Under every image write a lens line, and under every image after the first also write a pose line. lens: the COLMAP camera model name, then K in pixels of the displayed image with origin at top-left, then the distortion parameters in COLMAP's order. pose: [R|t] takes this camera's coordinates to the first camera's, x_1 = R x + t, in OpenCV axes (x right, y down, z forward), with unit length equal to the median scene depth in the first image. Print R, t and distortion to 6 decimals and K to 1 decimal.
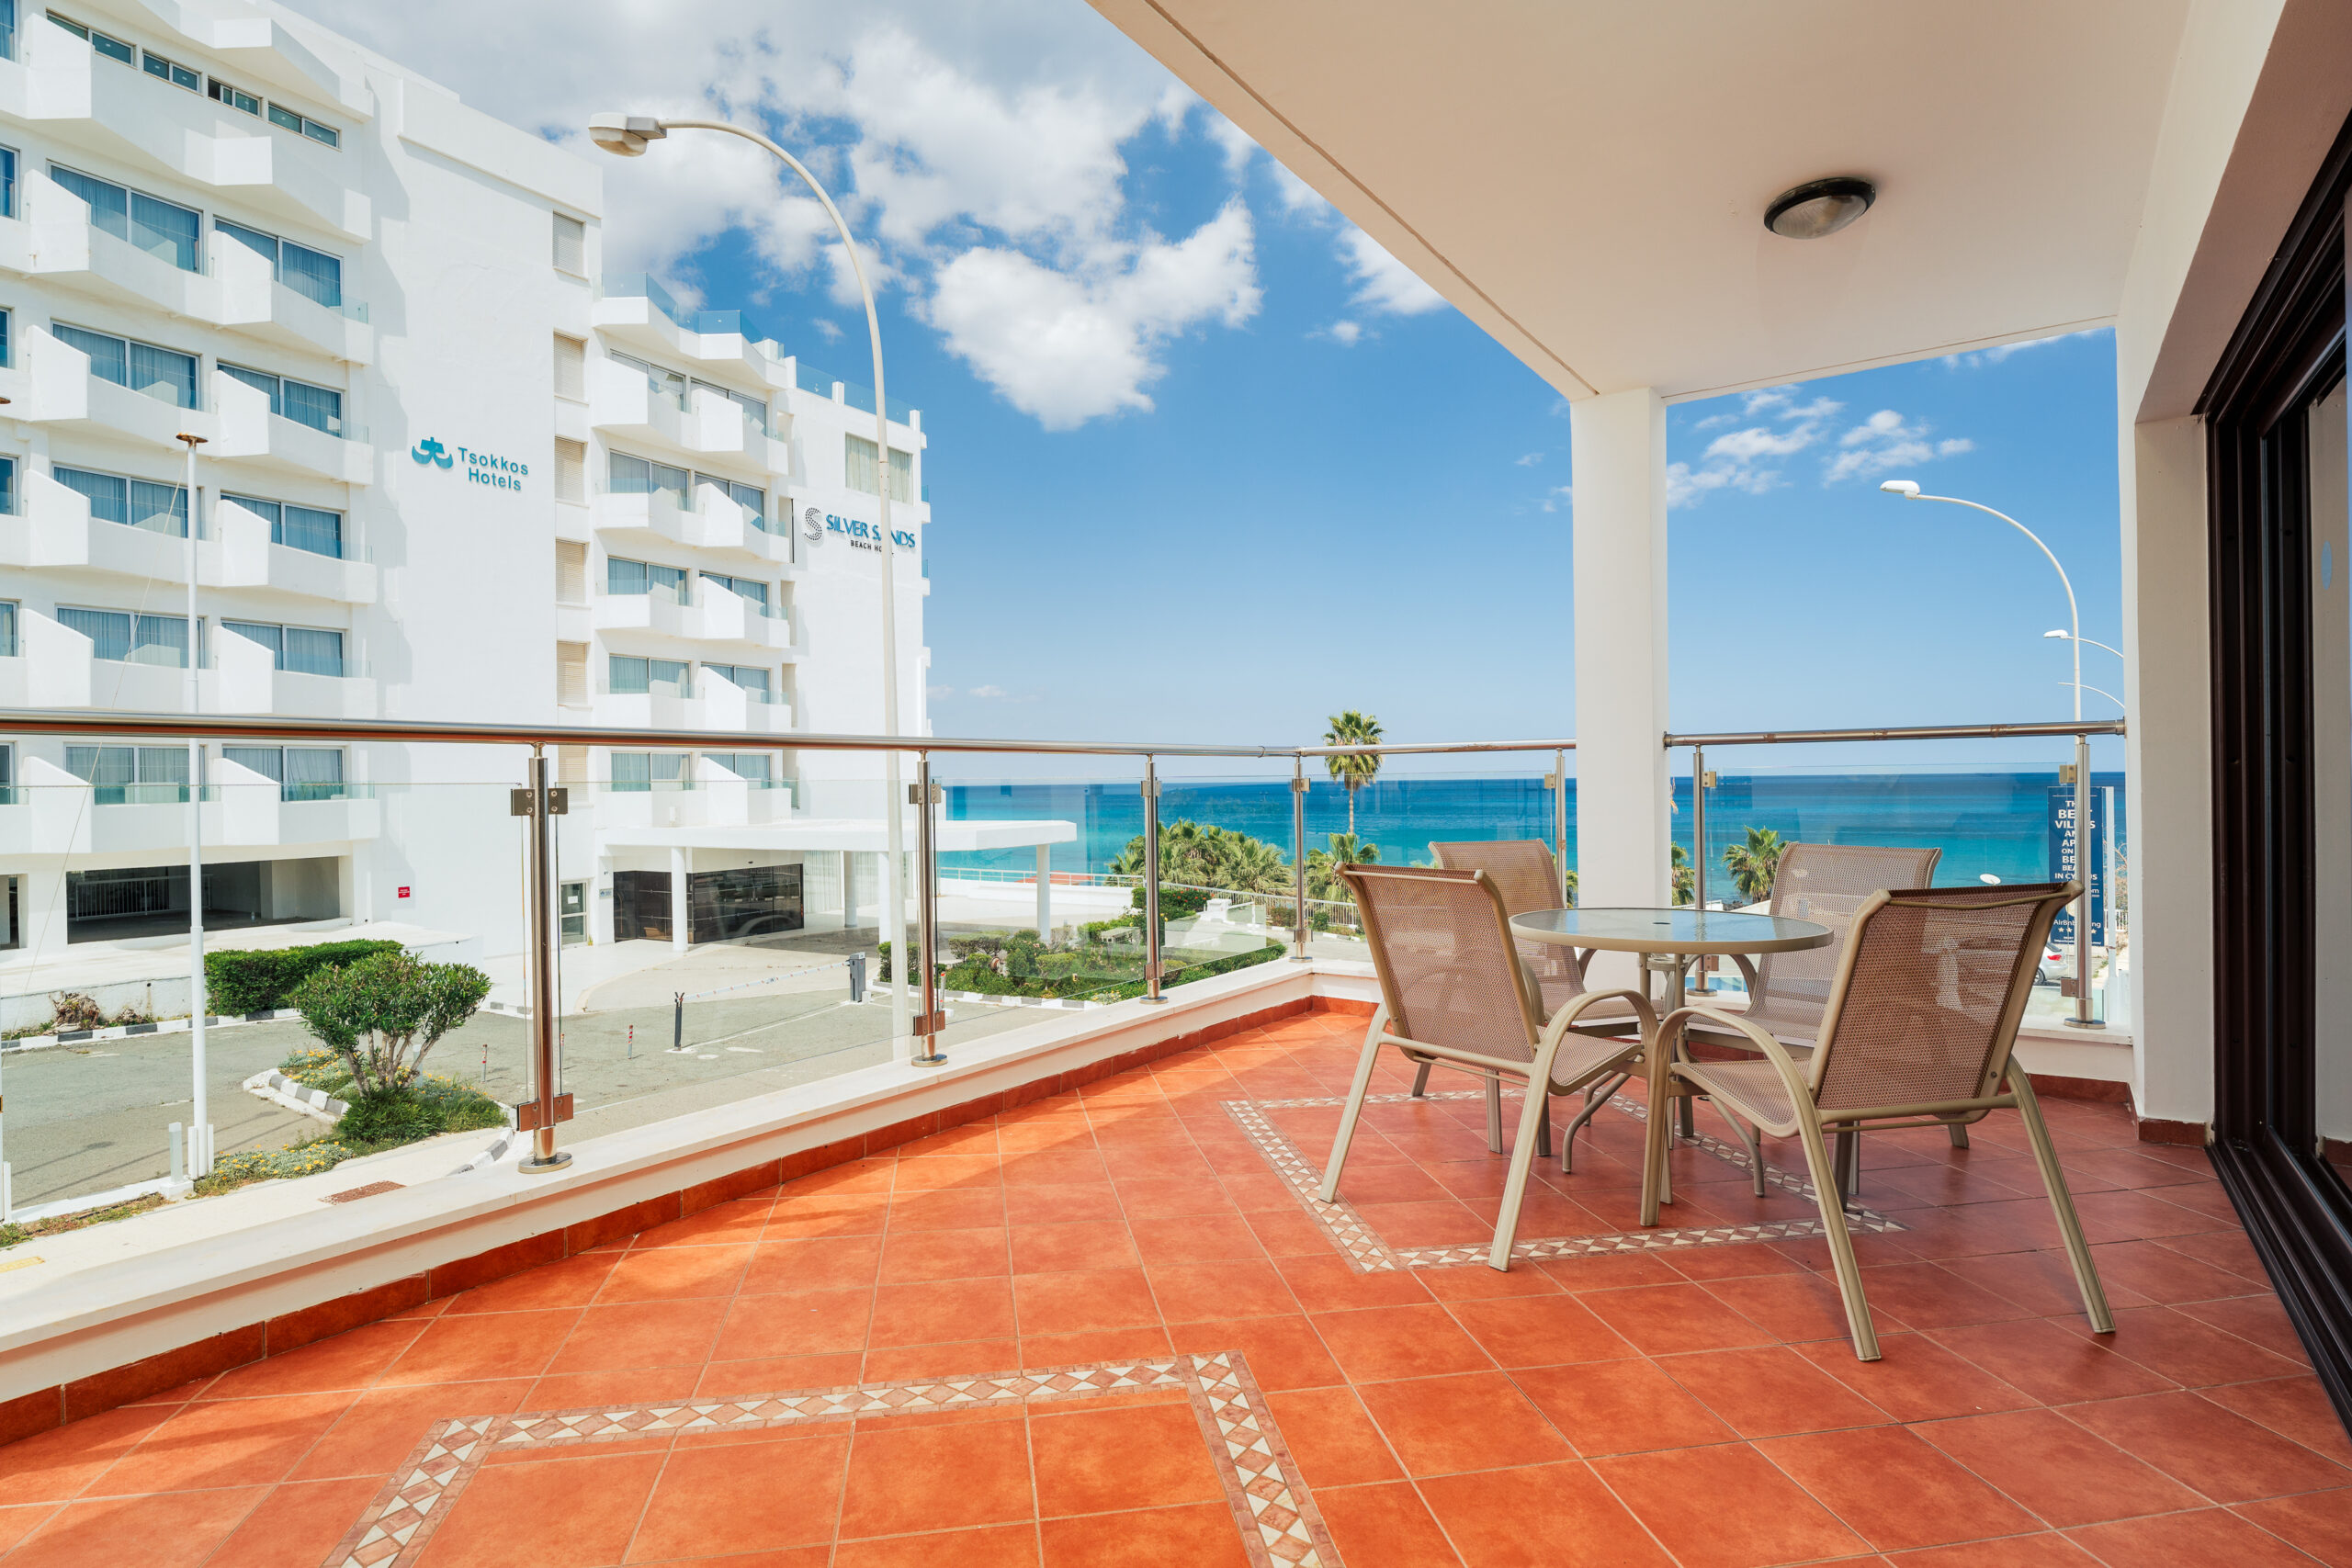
lens RADIAL K [[1212.3, 0, 1176.0], [0, 1212.3, 784.0], [0, 0, 1]] dist [-0.018985, 0.000237]
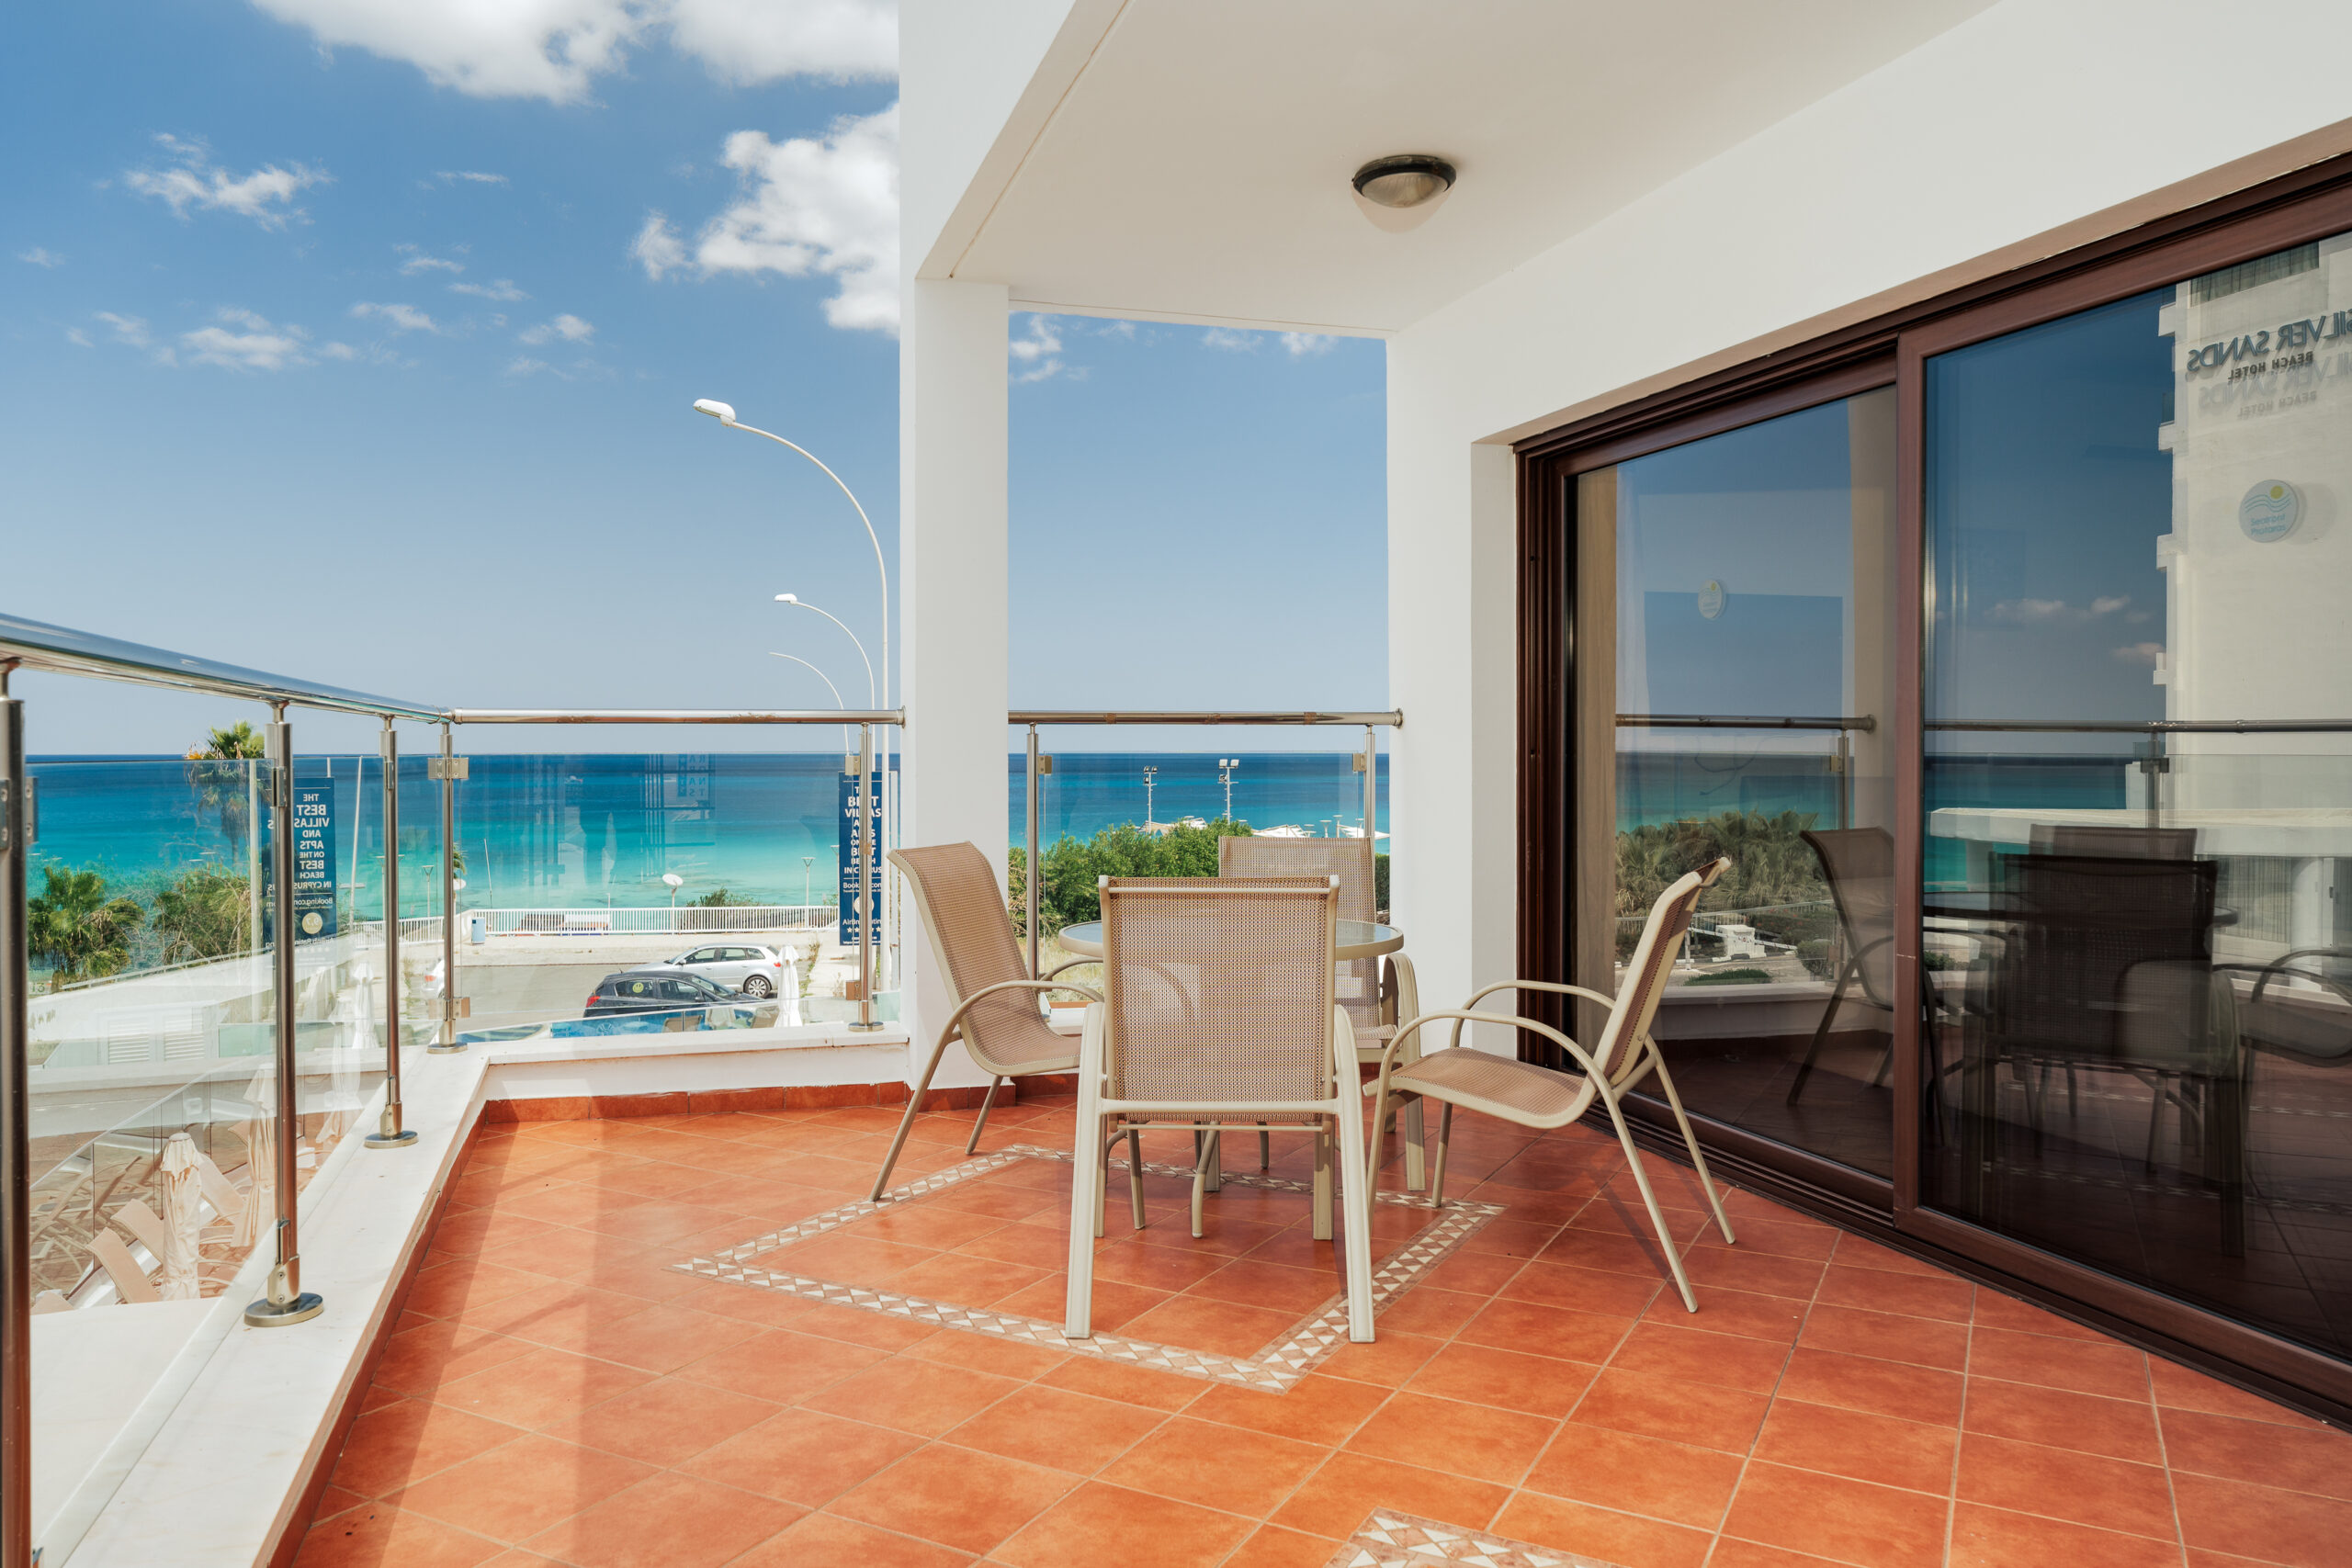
lens RADIAL K [[1642.6, 0, 1169.1], [0, 1642.6, 763.7], [0, 0, 1]] dist [-0.022494, -0.000566]
pose [[0.620197, 0.003182, 0.784440, -0.603733], [-0.002099, 0.999995, -0.002396, -0.004240], [-0.784443, -0.000161, 0.620200, 0.320965]]
